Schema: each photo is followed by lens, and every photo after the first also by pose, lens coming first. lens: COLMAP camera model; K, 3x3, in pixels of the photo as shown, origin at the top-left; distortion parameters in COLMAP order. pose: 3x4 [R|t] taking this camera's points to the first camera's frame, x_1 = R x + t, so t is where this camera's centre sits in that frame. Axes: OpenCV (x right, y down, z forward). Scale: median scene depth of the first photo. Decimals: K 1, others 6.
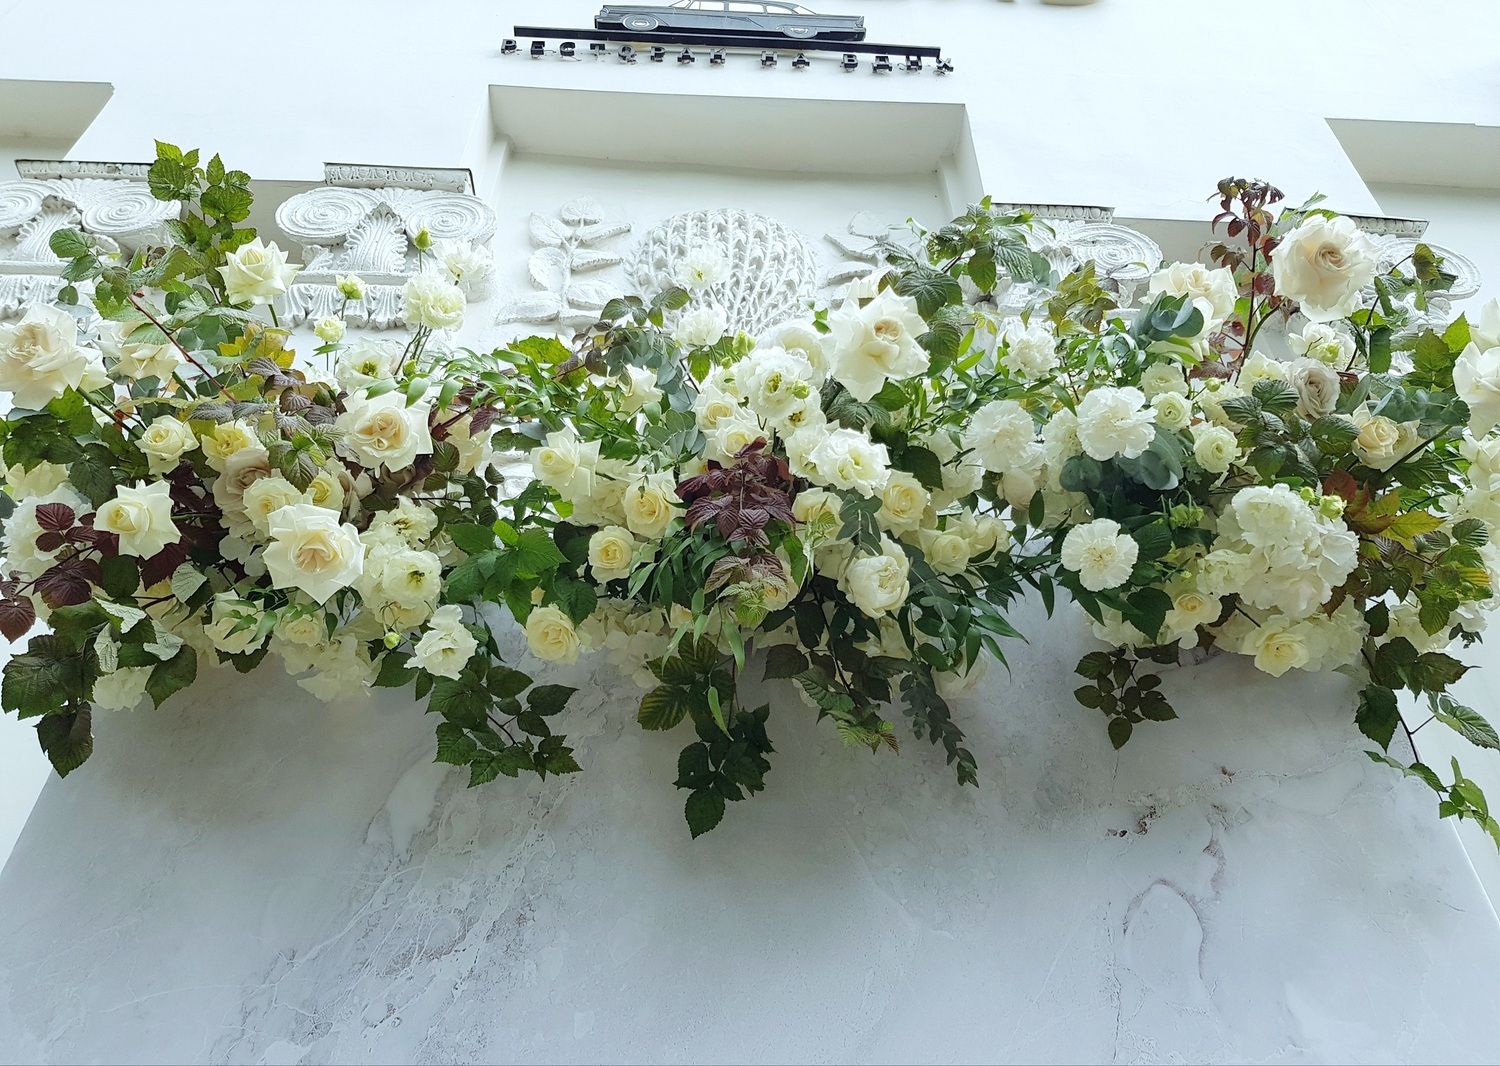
lens RADIAL K [[1221.4, 0, 742.7], [0, 1221.4, 448.0], [0, 0, 1]] dist [0.003027, 0.001078]
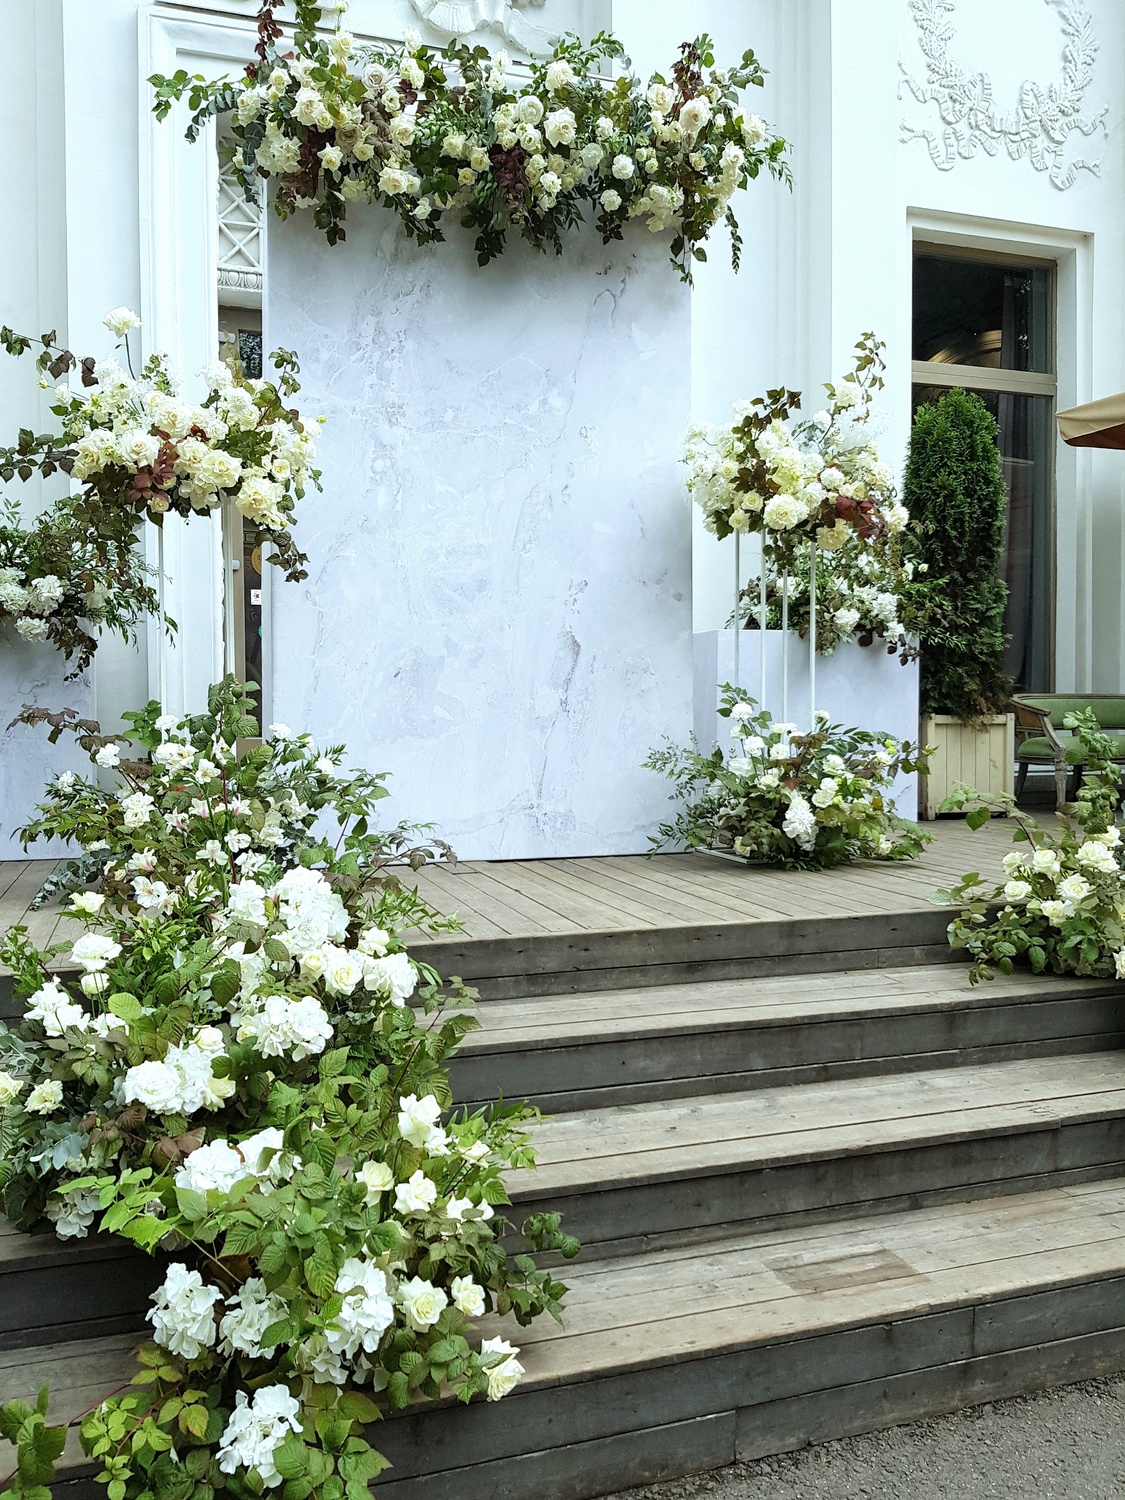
lens RADIAL K [[1234.2, 0, 559.3], [0, 1234.2, 772.6], [0, 0, 1]] dist [0.079926, -0.130466]
pose [[0.961909, -0.024690, 0.272253, -0.783407], [-0.187500, 0.665152, 0.722784, -1.257693], [-0.198935, -0.746300, 0.635186, -2.235984]]
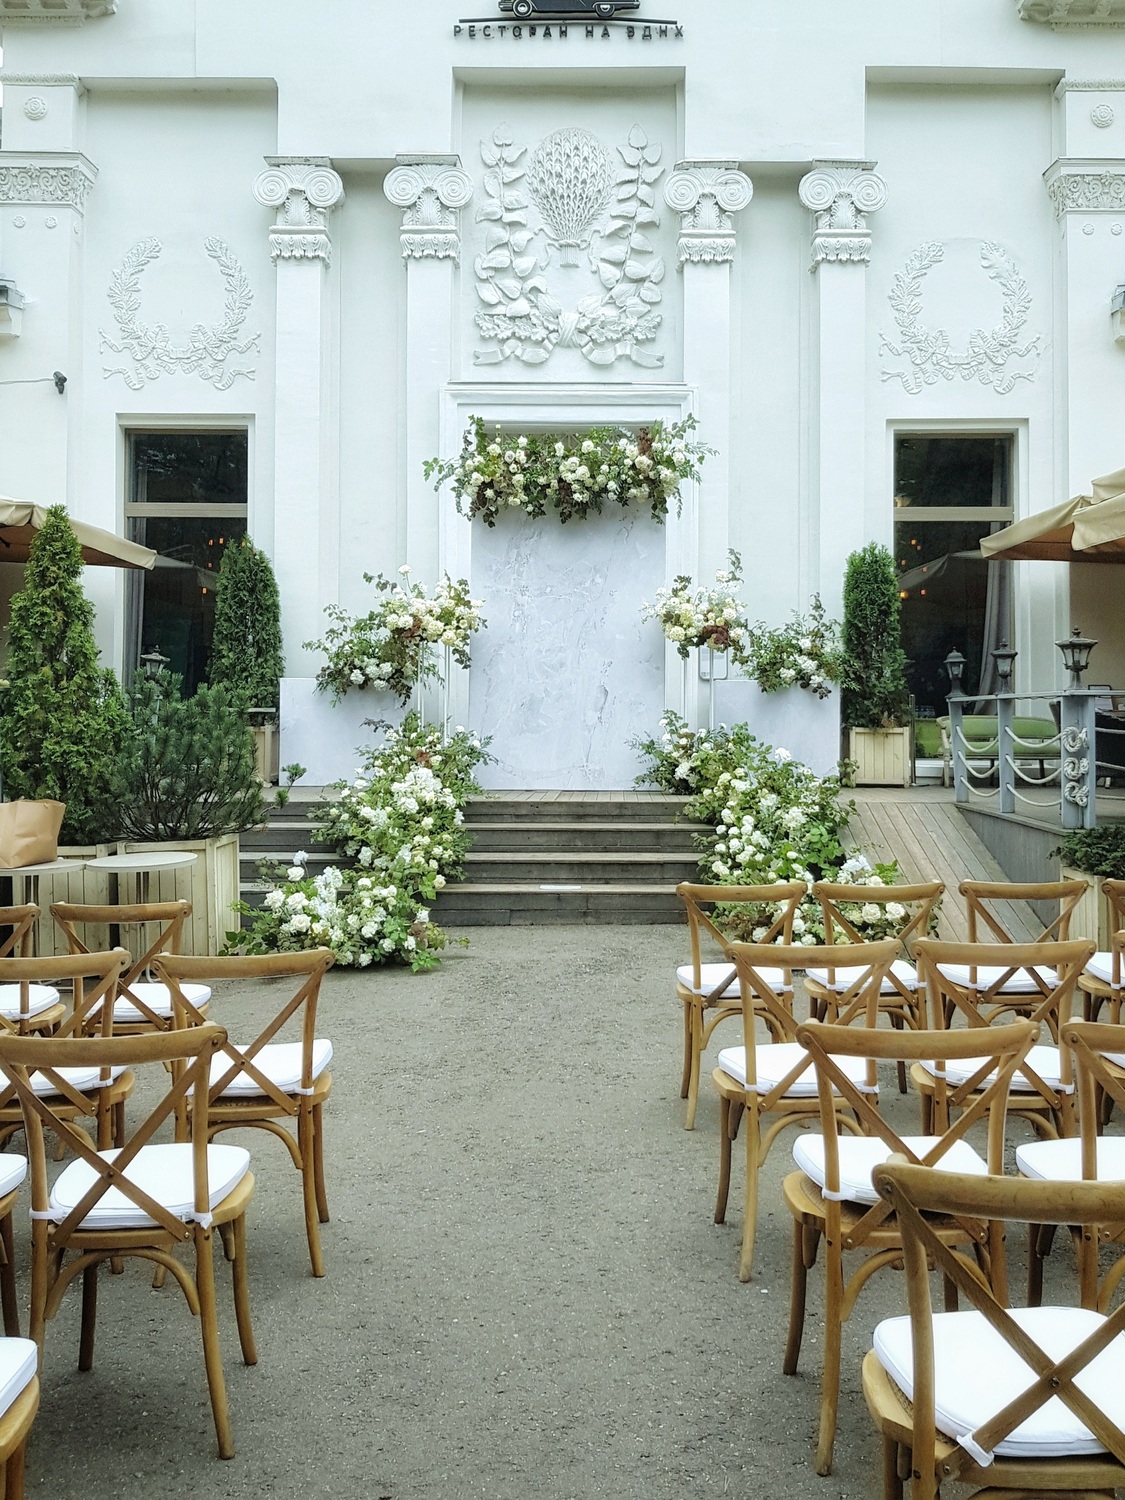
lens RADIAL K [[1234.2, 0, 559.3], [0, 1234.2, 772.6], [0, 0, 1]] dist [0.079926, -0.130466]
pose [[0.998547, 0.001039, -0.053872, 0.347868], [0.039160, 0.672765, 0.738819, -4.218868], [0.037011, -0.739856, 0.671747, -5.185584]]
